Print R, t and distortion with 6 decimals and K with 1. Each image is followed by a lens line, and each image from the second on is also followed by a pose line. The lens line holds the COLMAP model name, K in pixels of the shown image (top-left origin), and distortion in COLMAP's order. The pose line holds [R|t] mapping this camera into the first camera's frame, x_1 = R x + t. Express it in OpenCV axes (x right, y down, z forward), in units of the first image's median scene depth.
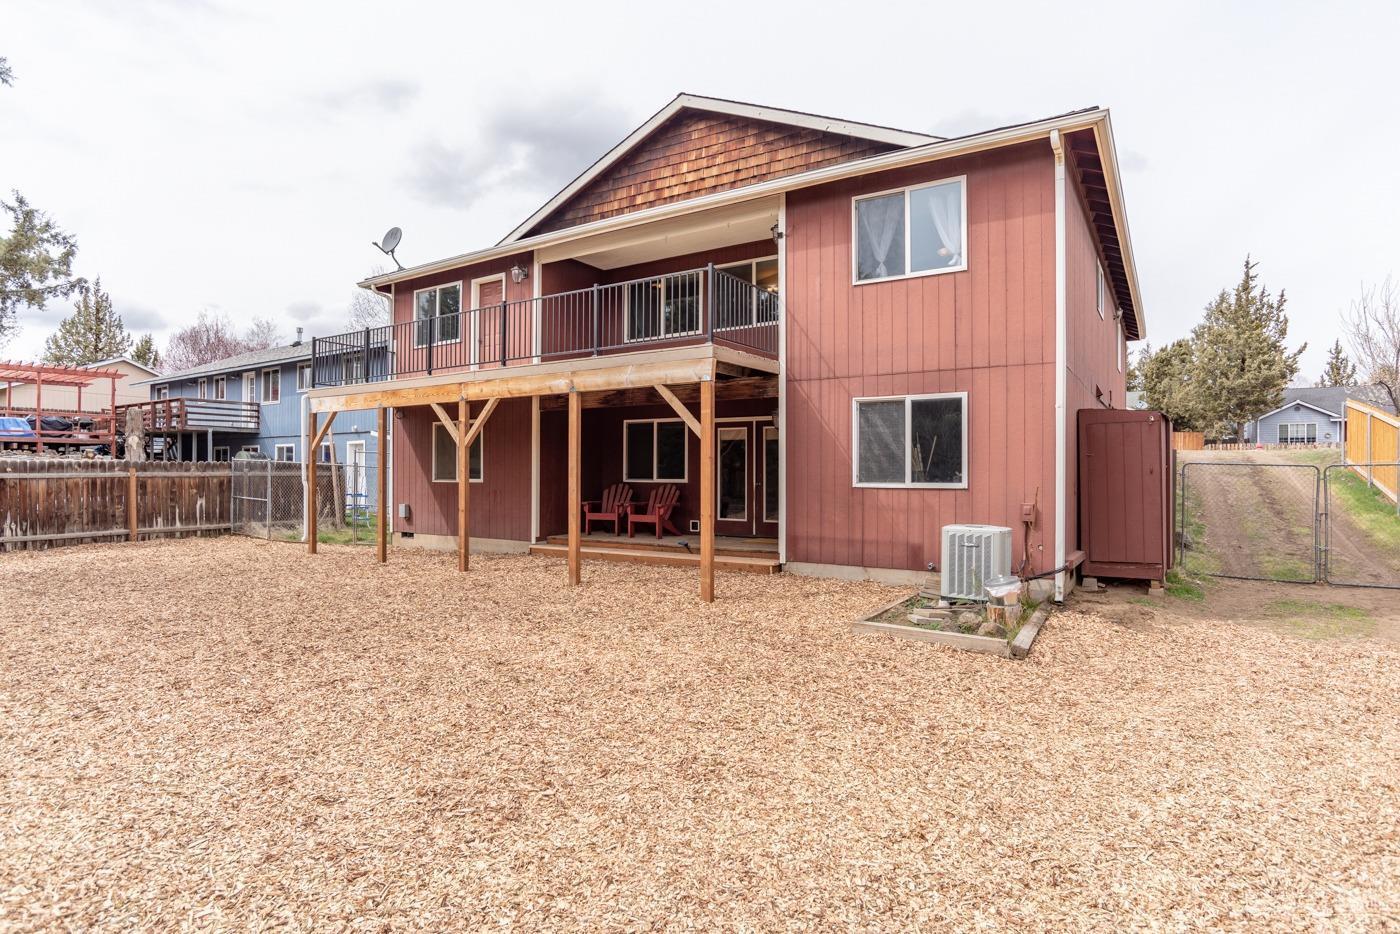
lens RADIAL K [[734.8, 0, 701.6], [0, 734.8, 473.2], [0, 0, 1]] dist [-0.036224, 0.007737]
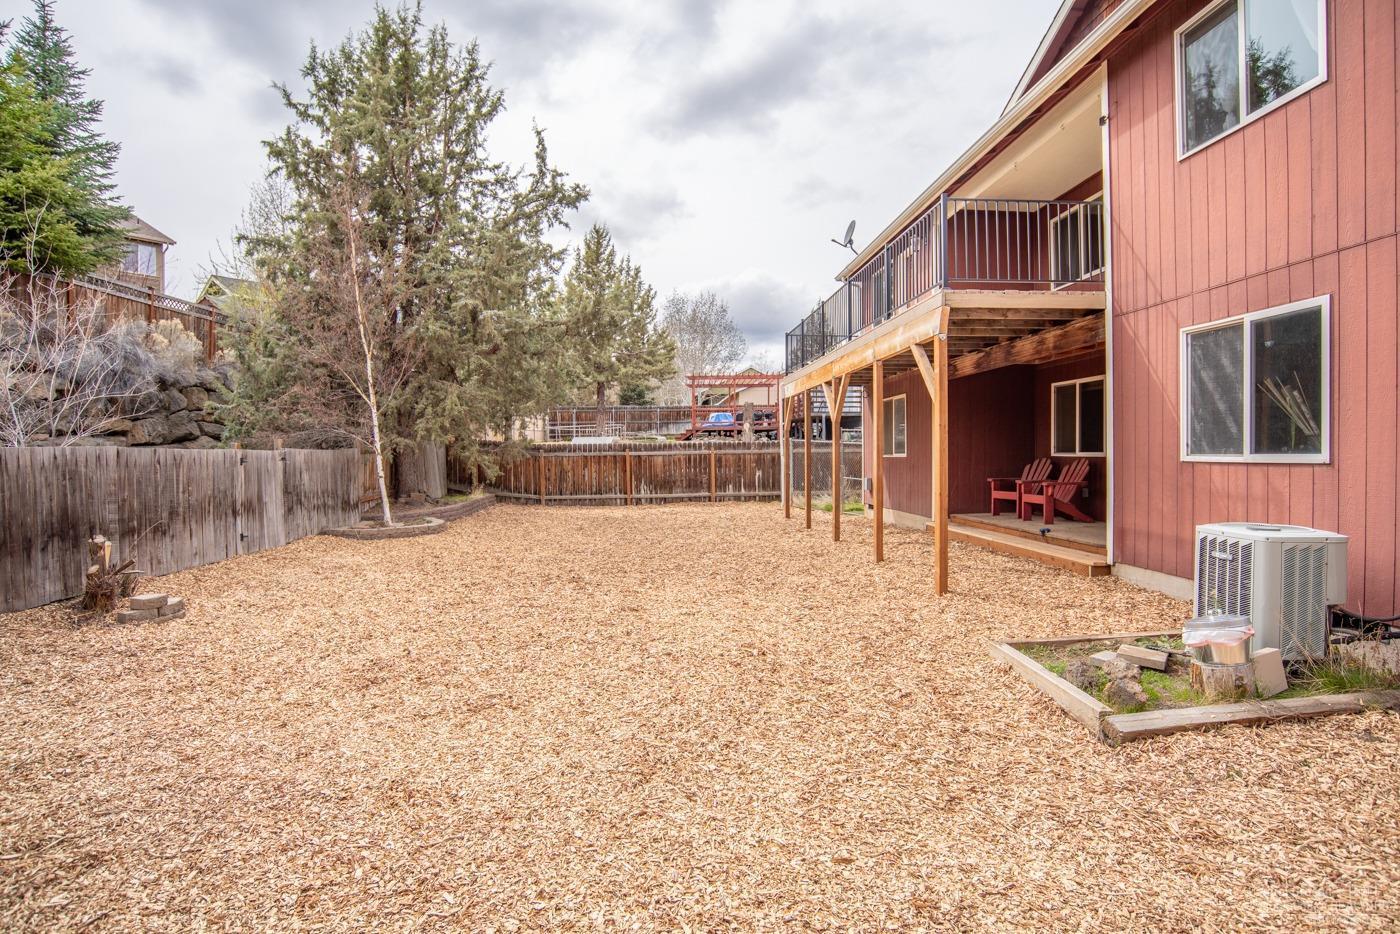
lens RADIAL K [[734.8, 0, 704.3], [0, 734.8, 461.1], [0, 0, 1]] dist [-0.036224, 0.007737]
pose [[0.613755, 0.002338, -0.789493, 0.358967], [0.008510, 0.999918, 0.009577, 0.006743], [0.789451, -0.012597, 0.613685, 0.189107]]
